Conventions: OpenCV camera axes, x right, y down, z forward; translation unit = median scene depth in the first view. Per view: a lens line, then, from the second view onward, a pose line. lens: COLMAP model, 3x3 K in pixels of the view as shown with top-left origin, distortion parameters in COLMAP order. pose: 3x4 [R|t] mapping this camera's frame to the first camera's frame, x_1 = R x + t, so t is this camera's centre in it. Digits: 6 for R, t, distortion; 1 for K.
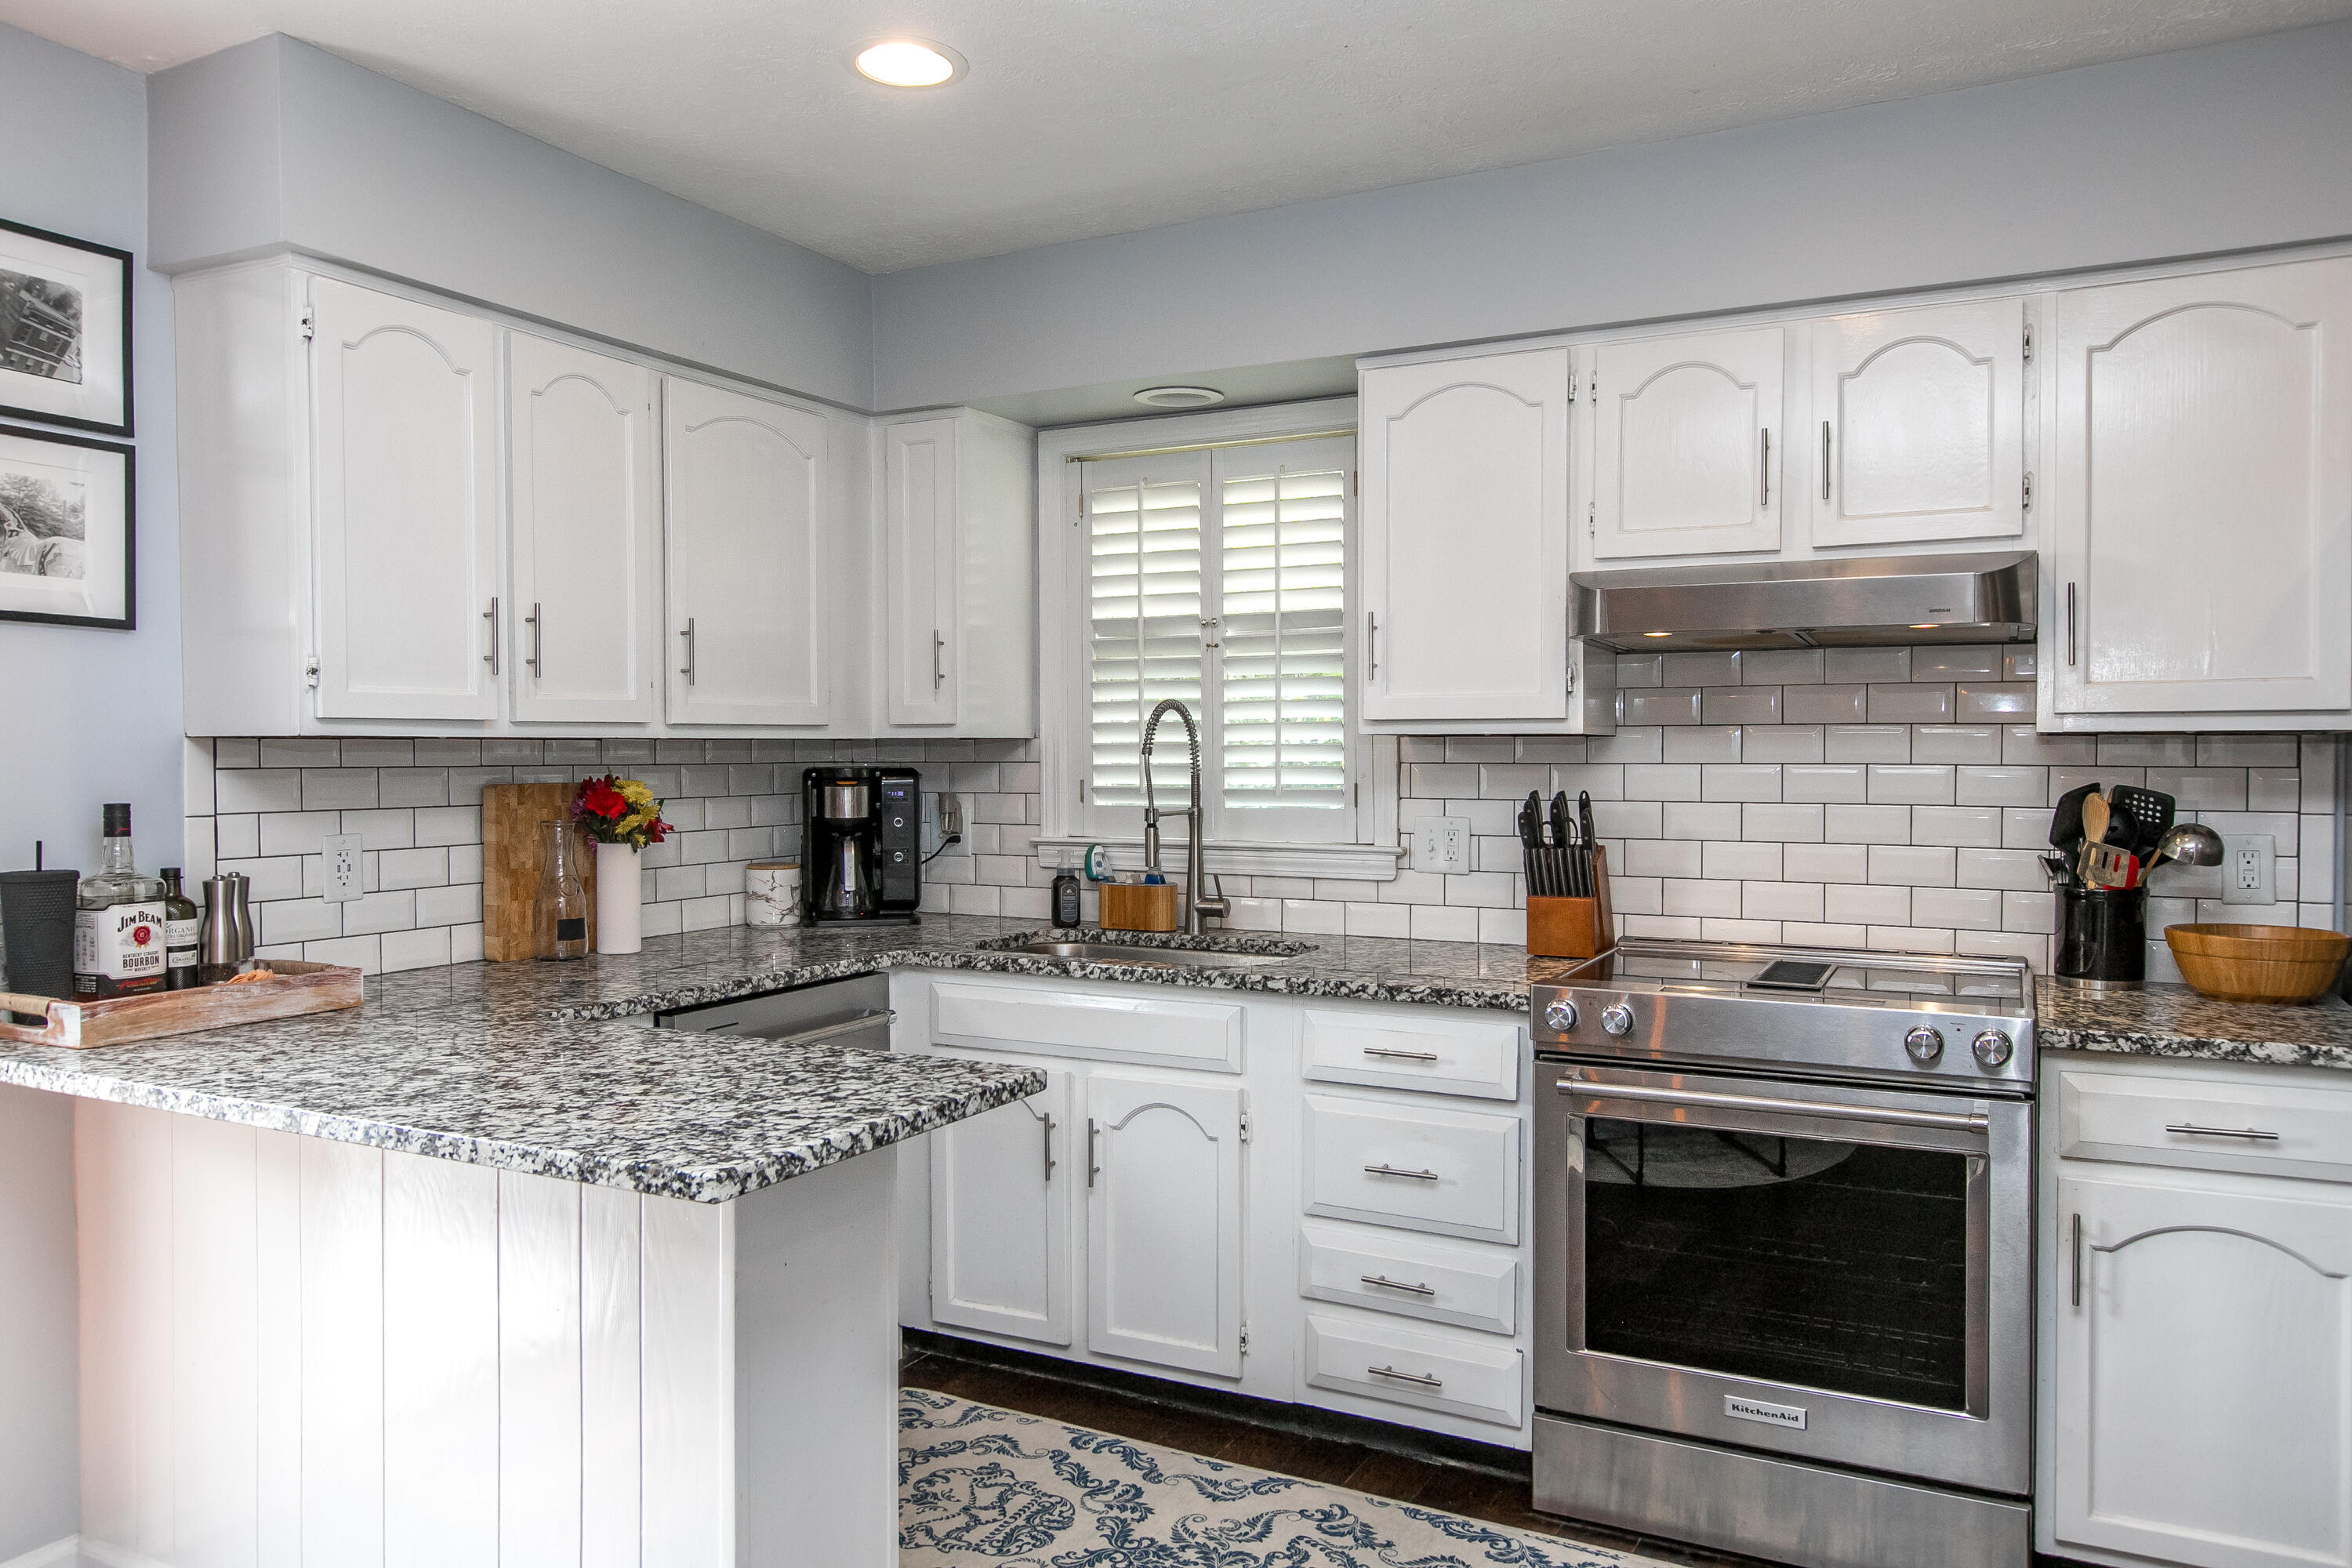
lens RADIAL K [[1612.8, 0, 1176.0], [0, 1612.8, 784.0], [0, 0, 1]] dist [-0.001875, -0.002317]
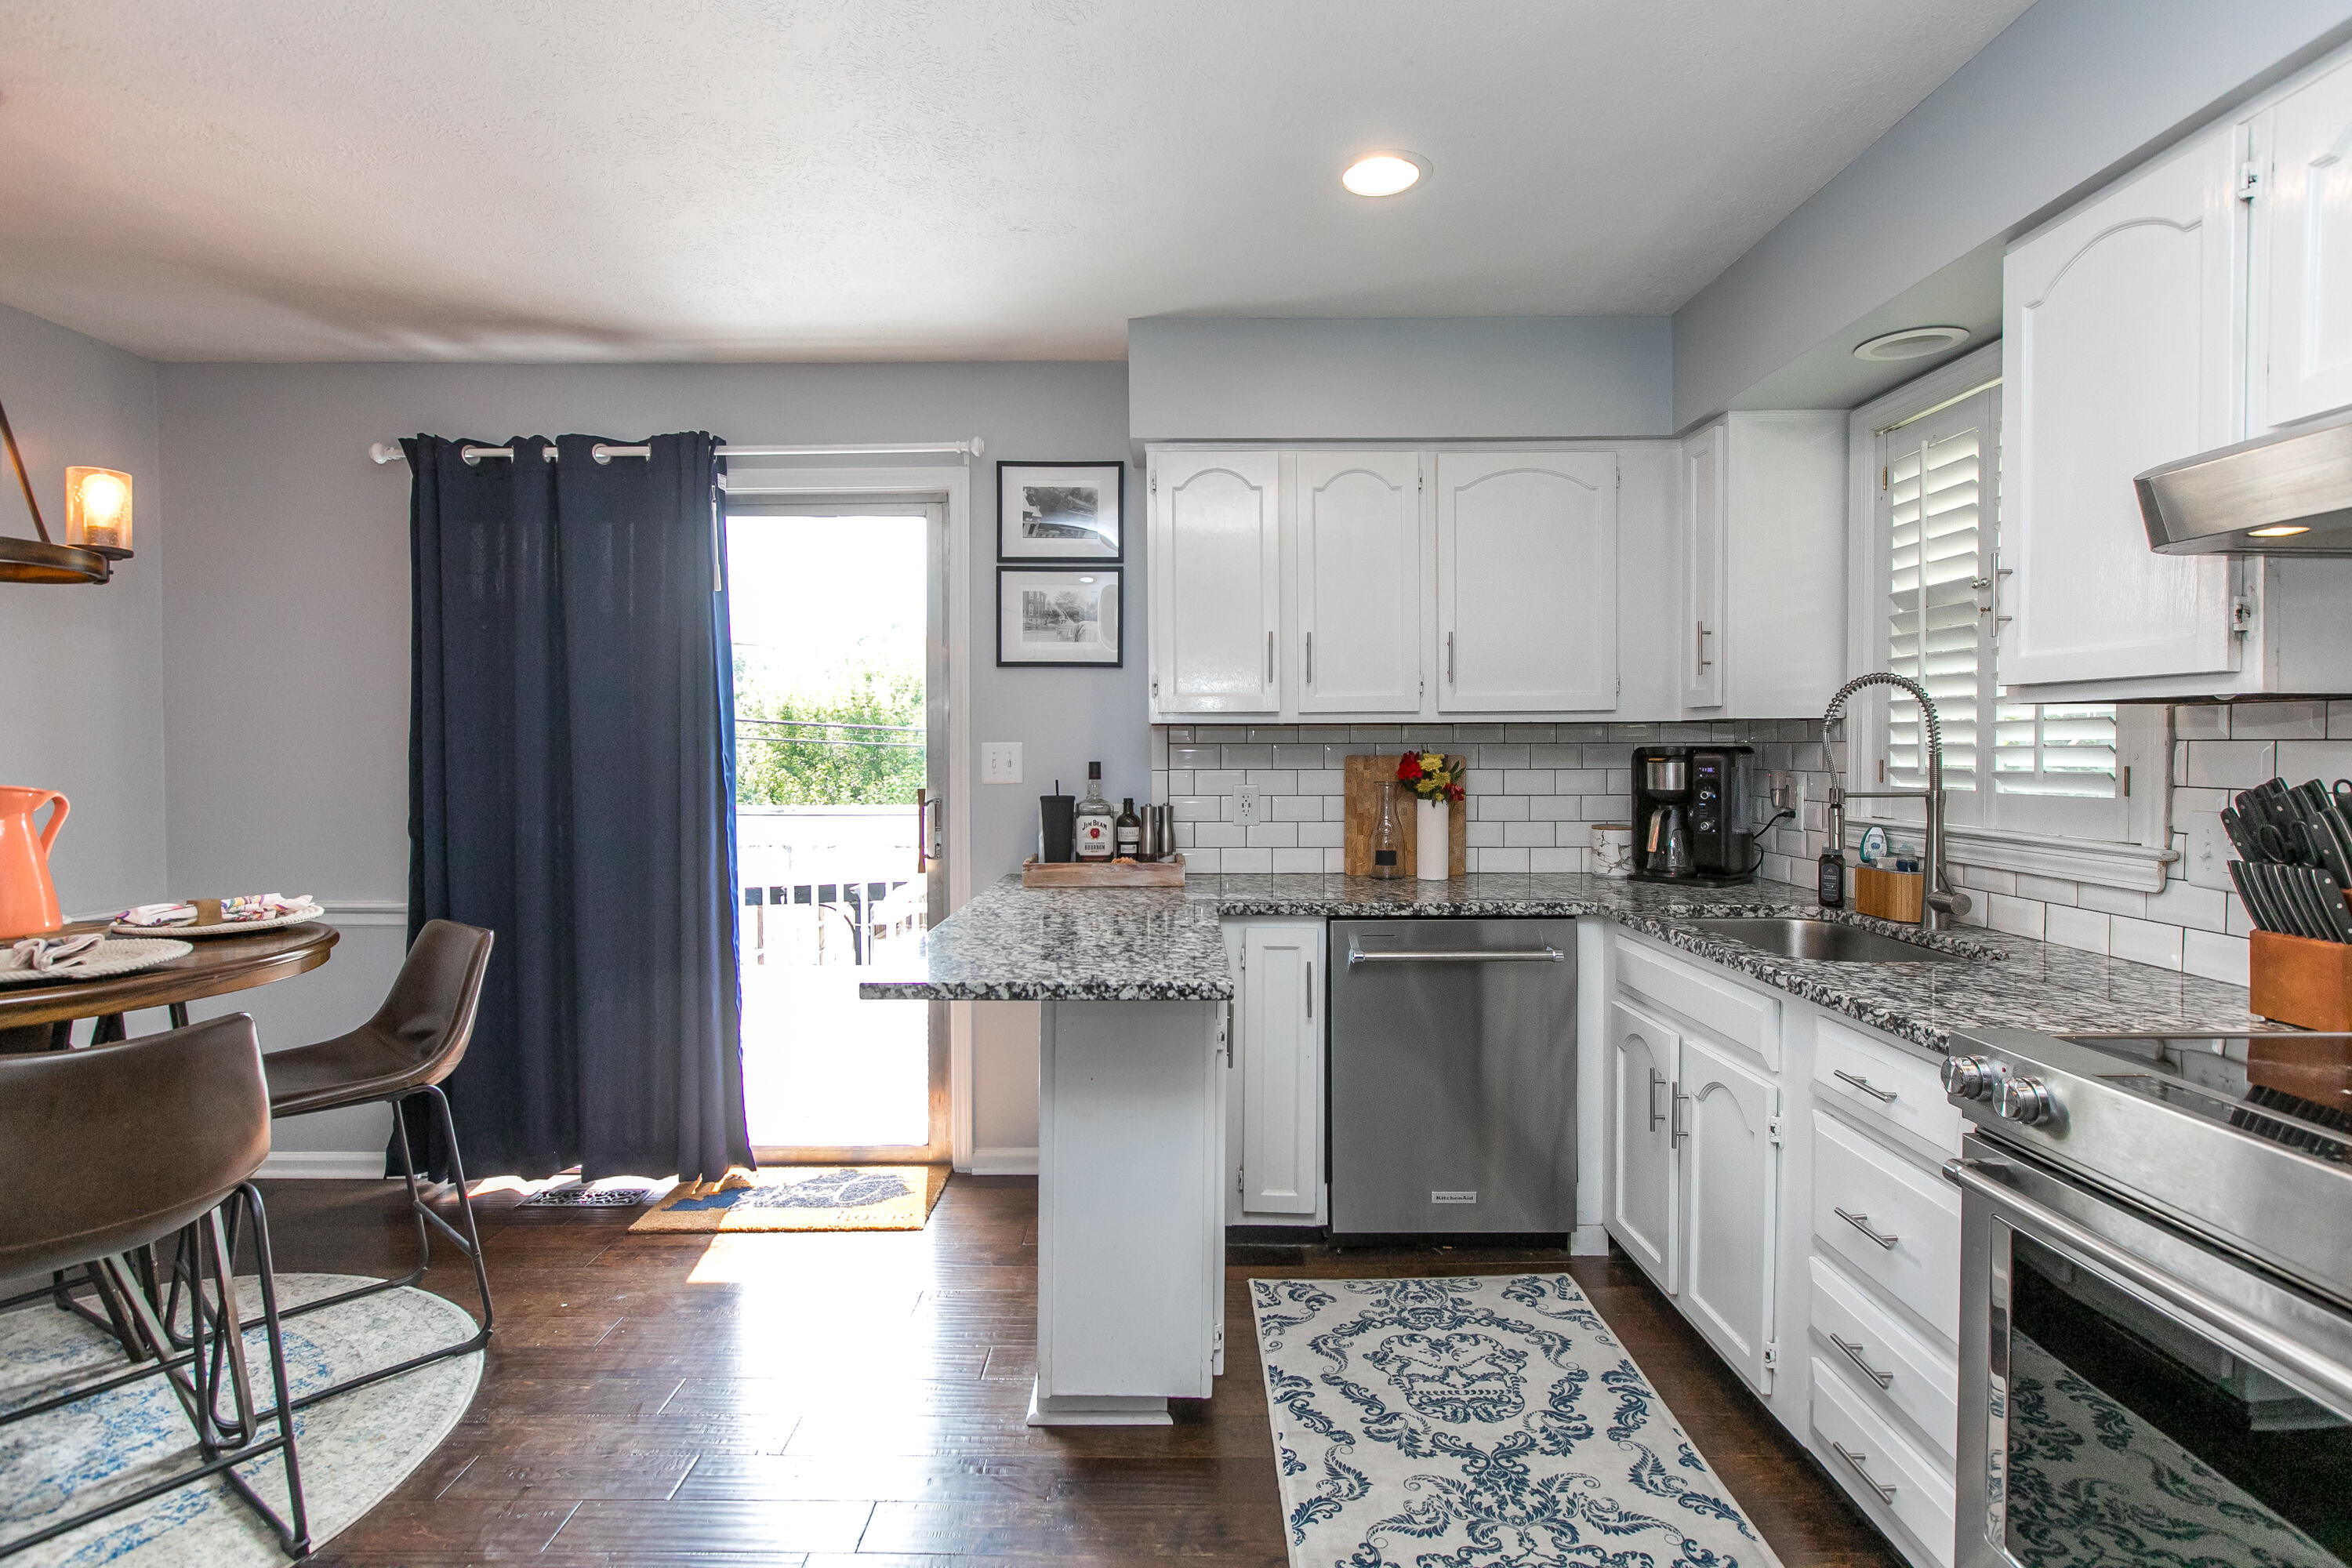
lens RADIAL K [[1164.1, 0, 1174.7], [0, 1164.1, 767.6], [0, 0, 1]] dist [0.001344, 0.000181]
pose [[0.463455, 0.018417, -0.885929, 0.477395], [-0.016486, 0.999790, 0.012159, 0.001099], [0.885967, 0.008970, 0.463662, 0.379546]]
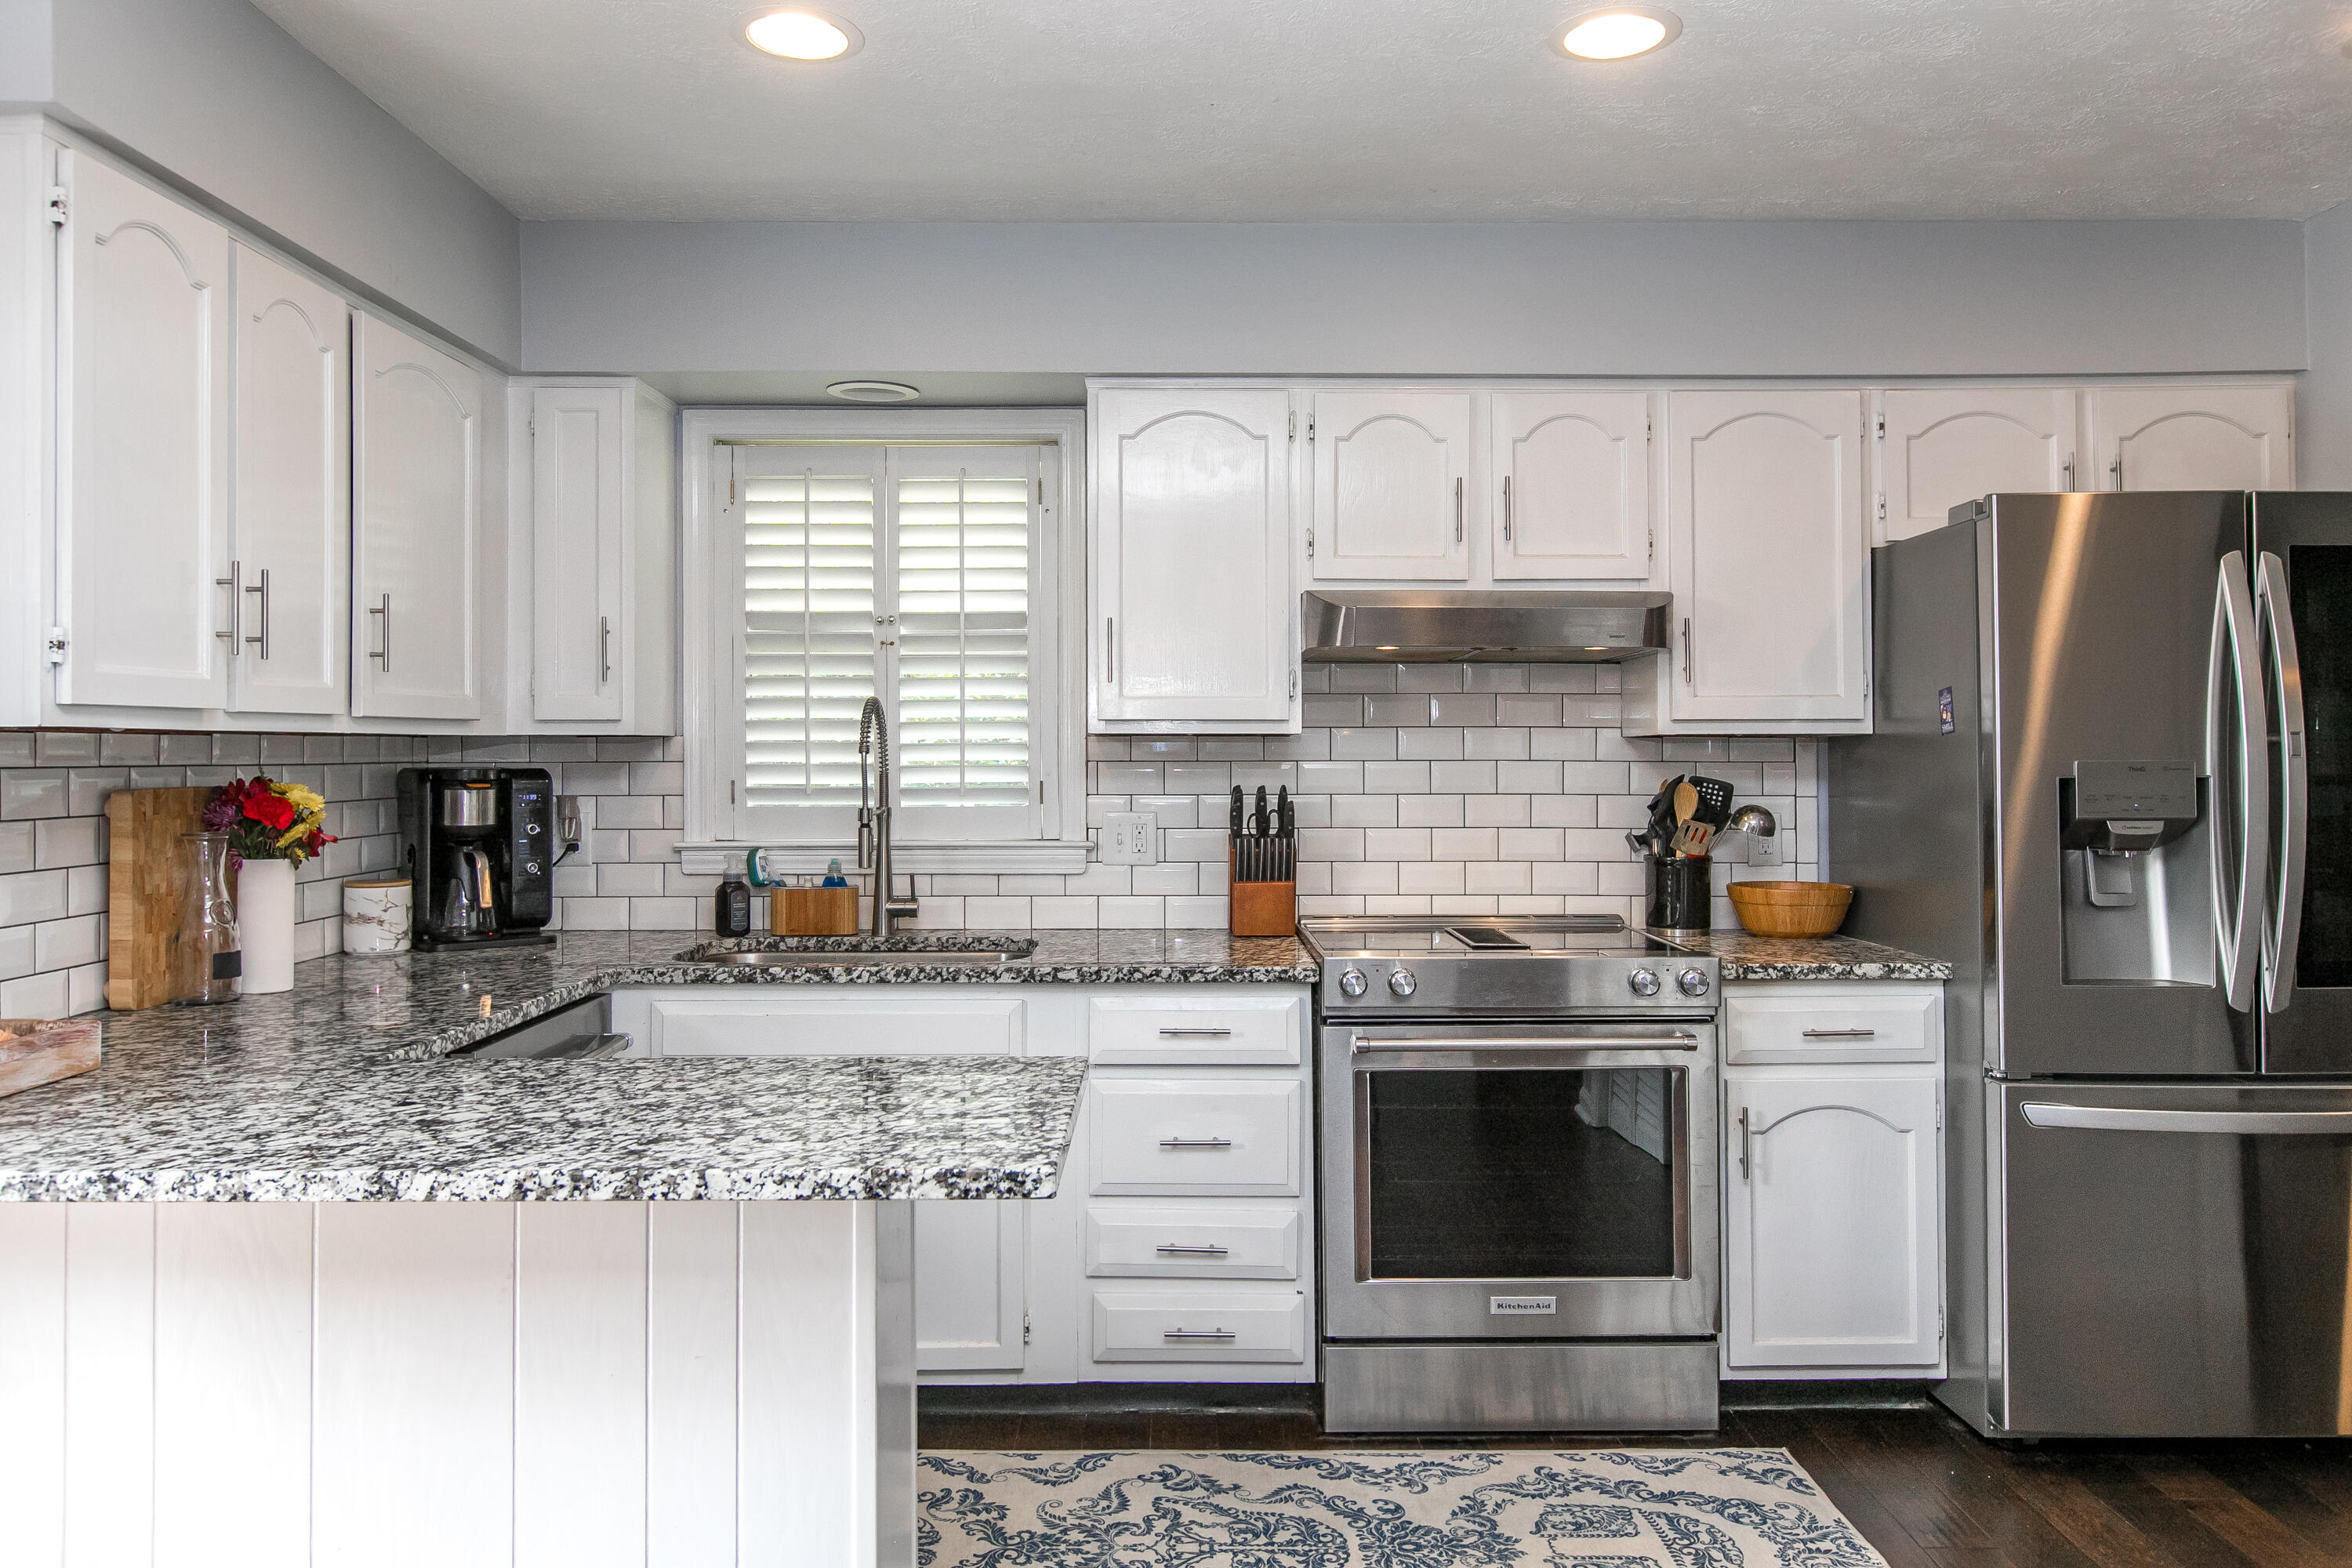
lens RADIAL K [[1651.1, 0, 1185.5], [0, 1651.1, 739.4], [0, 0, 1]] dist [-0.000823, -0.002512]
pose [[0.882812, 0.004093, 0.469708, -0.361133], [0.009541, 0.999599, -0.026643, 0.002425], [-0.469629, 0.028002, 0.882420, 0.026971]]
